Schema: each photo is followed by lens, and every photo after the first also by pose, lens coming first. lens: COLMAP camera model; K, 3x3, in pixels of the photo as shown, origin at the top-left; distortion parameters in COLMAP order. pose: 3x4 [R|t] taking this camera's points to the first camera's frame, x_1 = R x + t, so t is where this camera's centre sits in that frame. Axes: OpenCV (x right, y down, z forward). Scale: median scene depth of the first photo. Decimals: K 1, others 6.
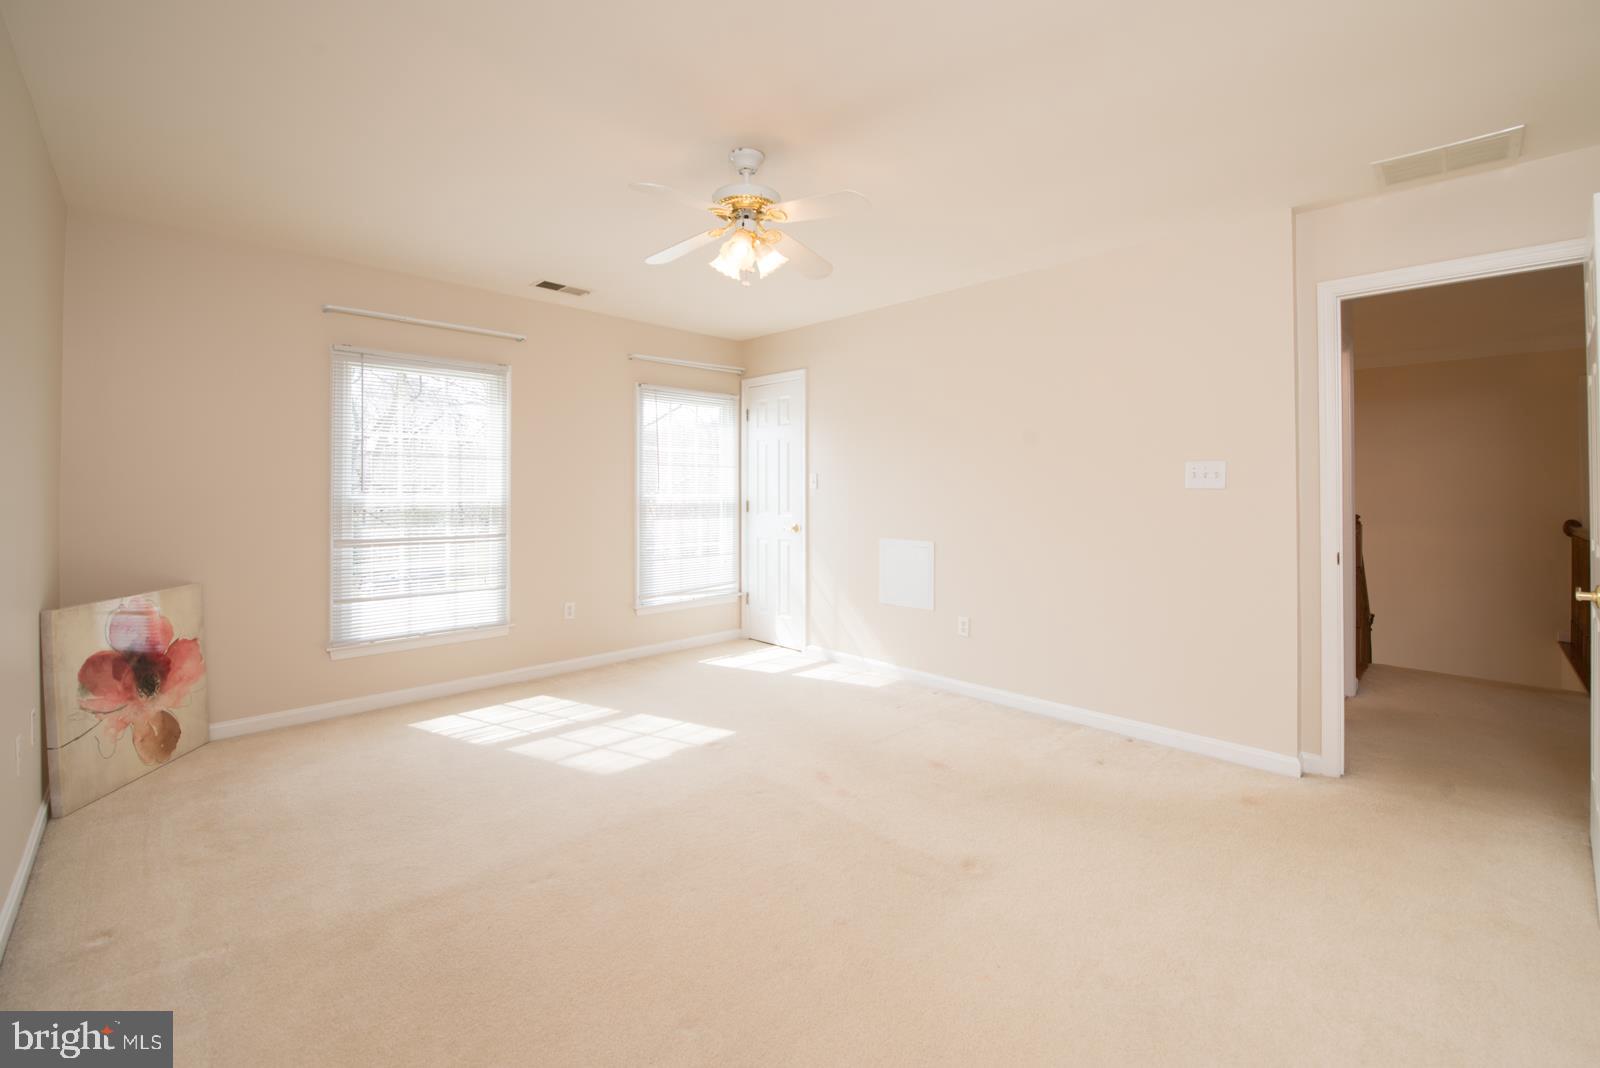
lens RADIAL K [[661.7, 0, 798.8], [0, 661.7, 480.2], [0, 0, 1]] dist [-0.000391, -0.000019]
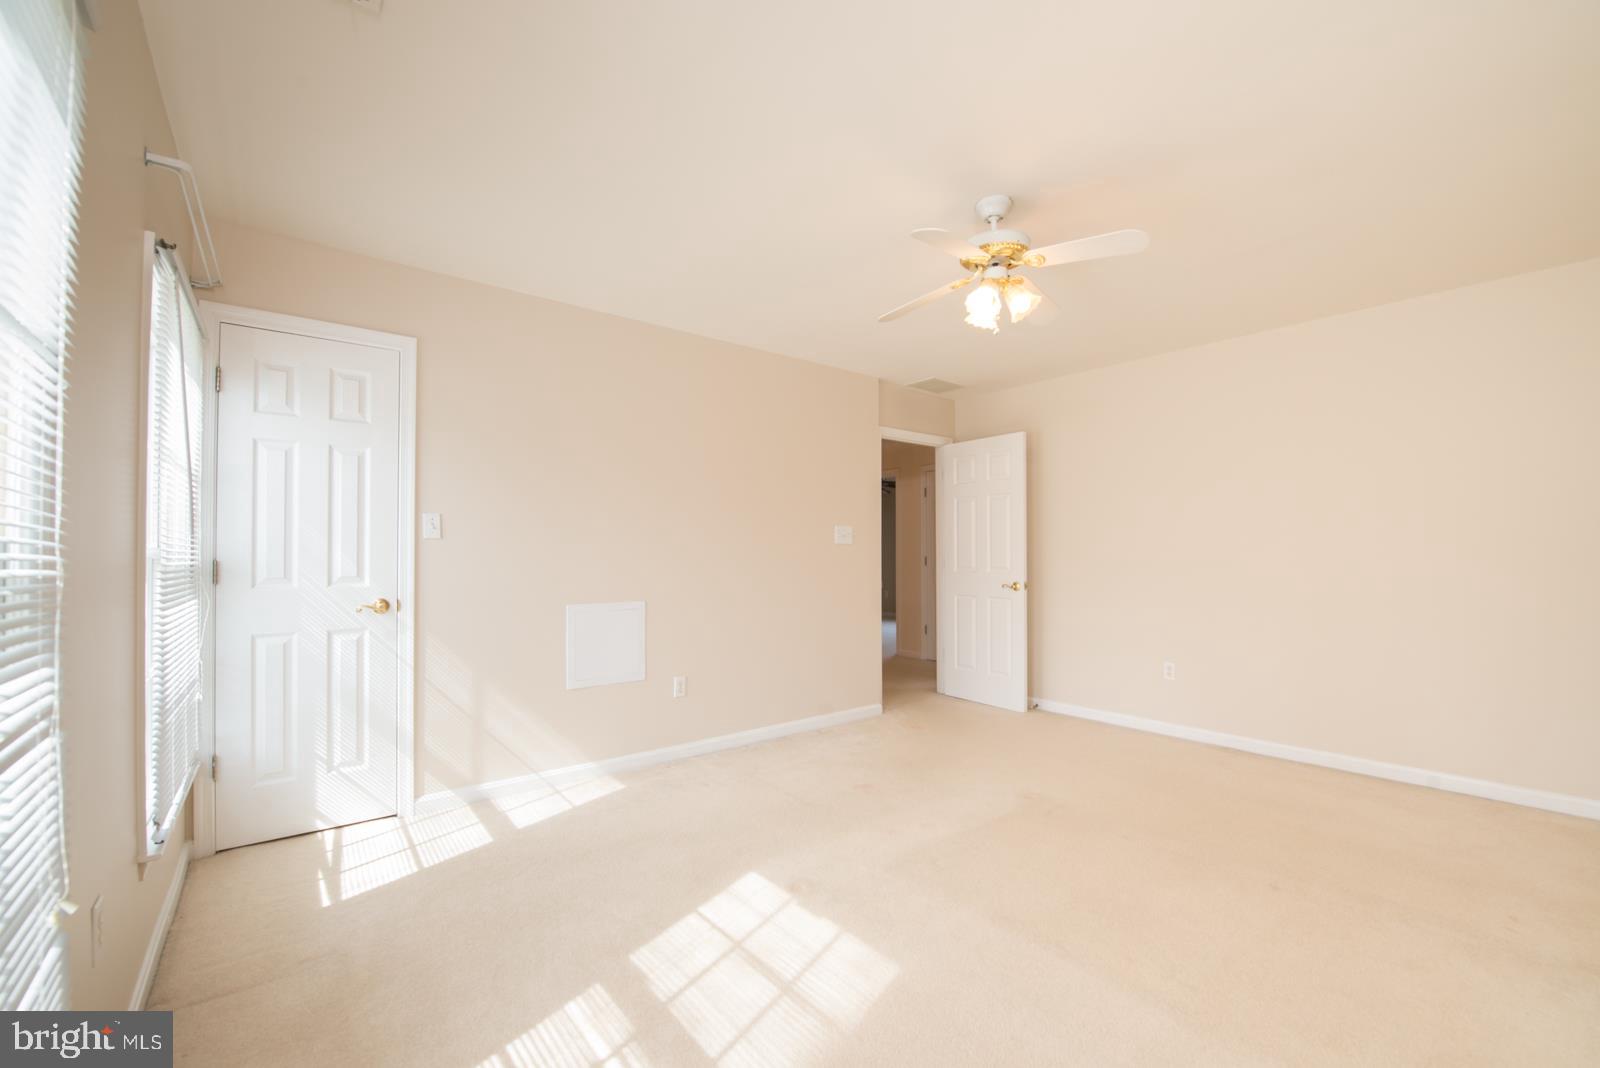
lens RADIAL K [[660.5, 0, 800.6], [0, 660.5, 548.1], [0, 0, 1]] dist [-0.000946, -0.000073]
pose [[0.106437, 0.003477, 0.994313, -0.678918], [-0.016459, 0.999863, -0.001735, 0.020360], [-0.994183, -0.016181, 0.106480, 0.732098]]
